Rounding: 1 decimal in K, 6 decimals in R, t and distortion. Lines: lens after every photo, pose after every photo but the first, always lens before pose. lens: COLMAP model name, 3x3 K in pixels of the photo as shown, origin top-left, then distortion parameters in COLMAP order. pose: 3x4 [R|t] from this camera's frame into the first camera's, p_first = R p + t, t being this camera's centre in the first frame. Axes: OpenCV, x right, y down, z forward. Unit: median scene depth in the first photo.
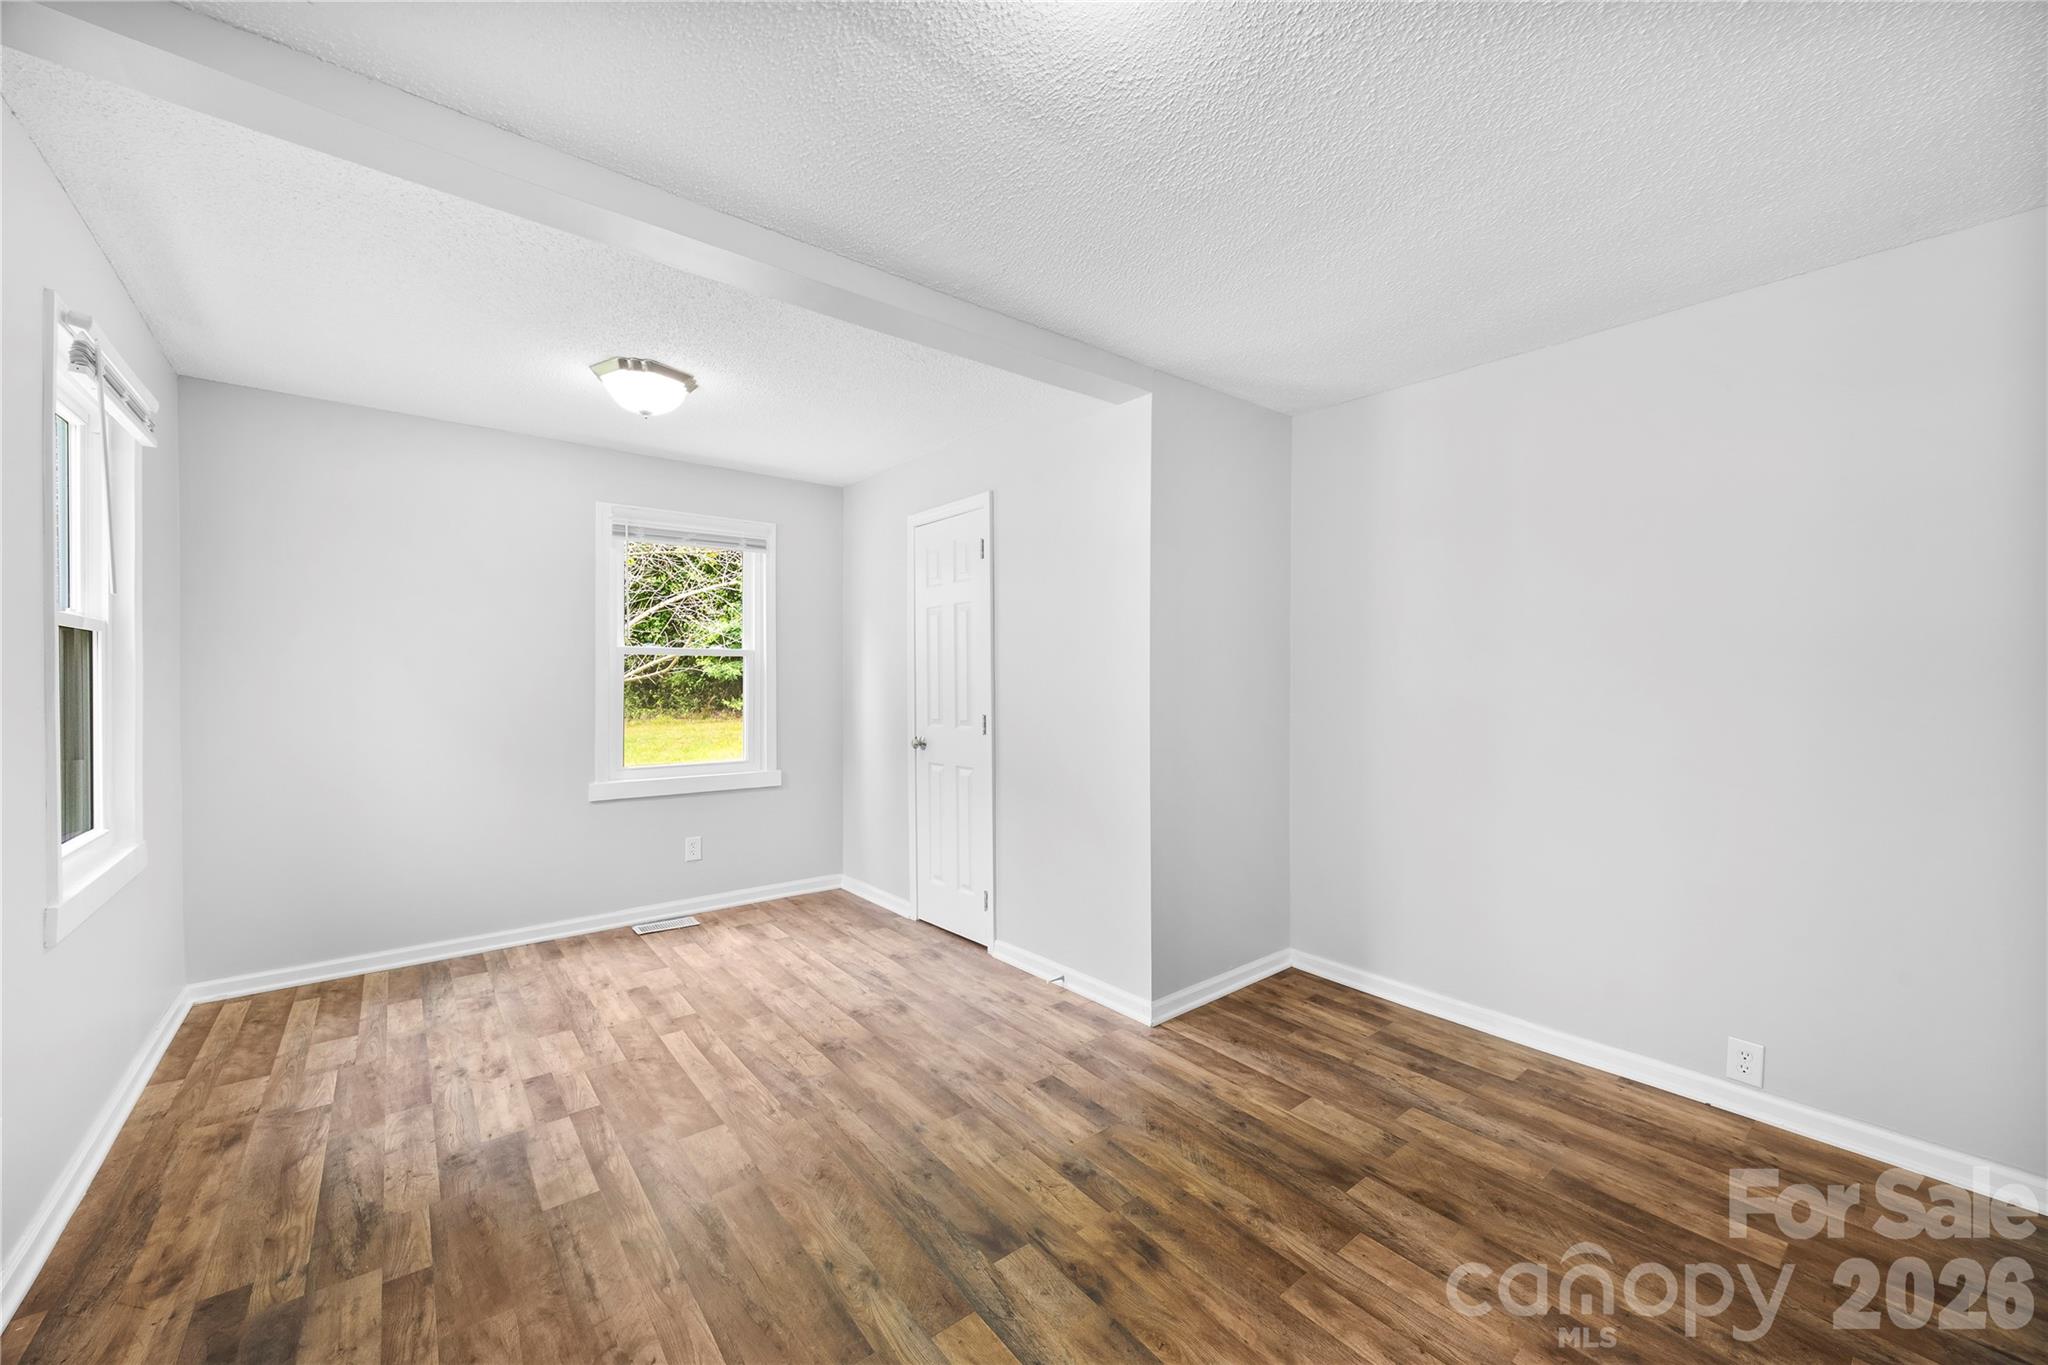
lens RADIAL K [[793.7, 0, 1026.4], [0, 793.7, 671.4], [0, 0, 1]] dist [-0.003623, 0.000291]
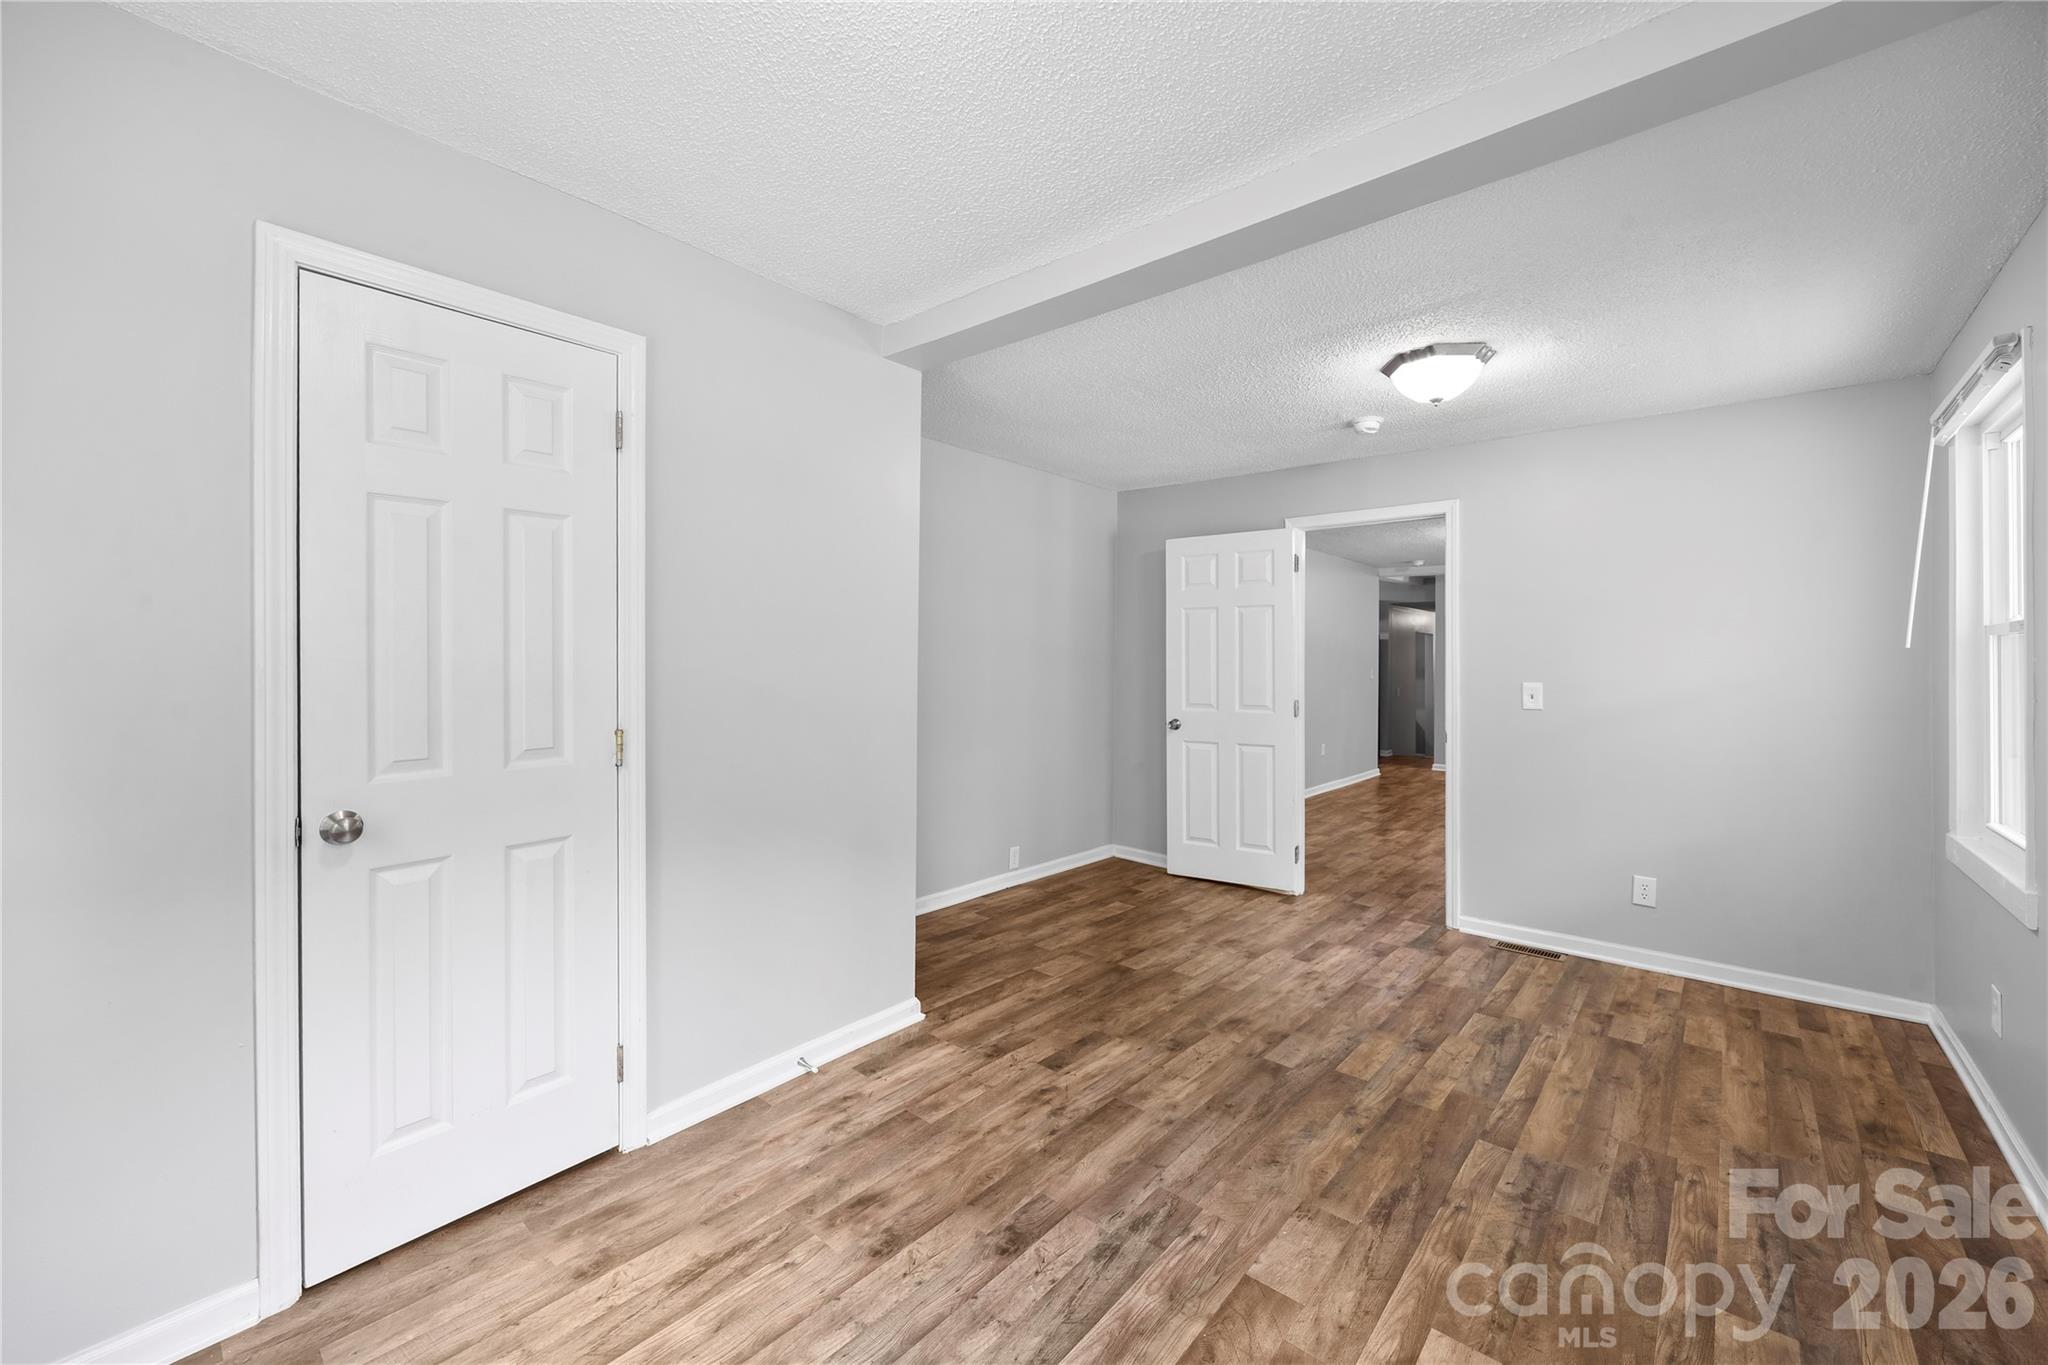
lens RADIAL K [[793.7, 0, 1038.8], [0, 793.7, 687.9], [0, 0, 1]] dist [-0.003623, 0.000291]
pose [[-0.179627, -0.038590, 0.982978, -1.043832], [-0.013138, 0.999235, 0.036828, -0.005641], [-0.983647, -0.006299, -0.179997, 1.311210]]
